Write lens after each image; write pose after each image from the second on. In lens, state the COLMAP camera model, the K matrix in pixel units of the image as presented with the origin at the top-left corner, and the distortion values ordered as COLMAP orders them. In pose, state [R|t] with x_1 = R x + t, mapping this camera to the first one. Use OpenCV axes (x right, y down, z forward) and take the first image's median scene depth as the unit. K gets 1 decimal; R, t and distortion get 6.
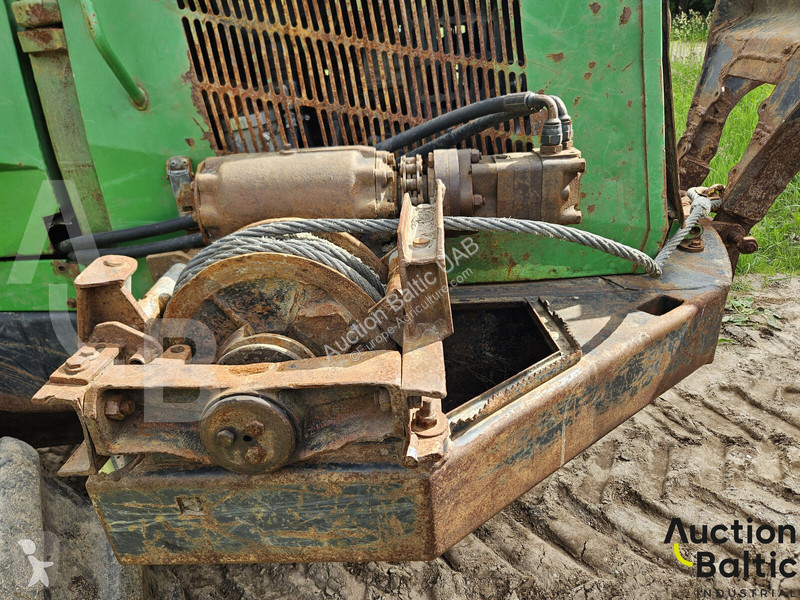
lens RADIAL K [[538.6, 0, 400.7], [0, 538.6, 301.8], [0, 0, 1]] dist [0.067572, -0.054675]
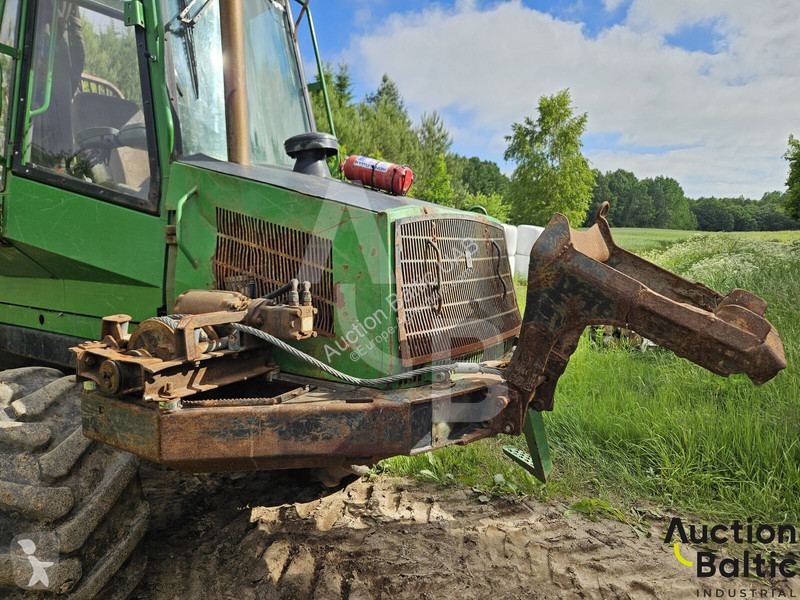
lens RADIAL K [[538.6, 0, 400.7], [0, 538.6, 301.8], [0, 0, 1]] dist [0.067572, -0.054675]
pose [[0.867289, 0.133954, -0.479444, 1.458089], [-0.279210, 0.928256, -0.245727, 0.103426], [0.412131, 0.346982, 0.842468, -0.553679]]
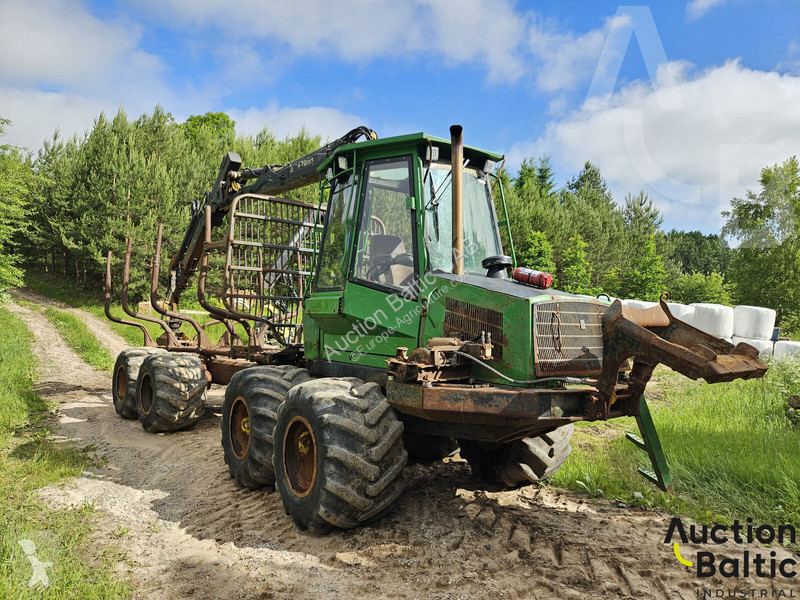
lens RADIAL K [[538.6, 0, 400.7], [0, 538.6, 301.8], [0, 0, 1]] dist [0.067572, -0.054675]
pose [[0.632806, 0.055540, -0.772316, 2.883799], [-0.391332, 0.883606, -0.257099, 0.734436], [0.668143, 0.464926, 0.580886, -1.946200]]
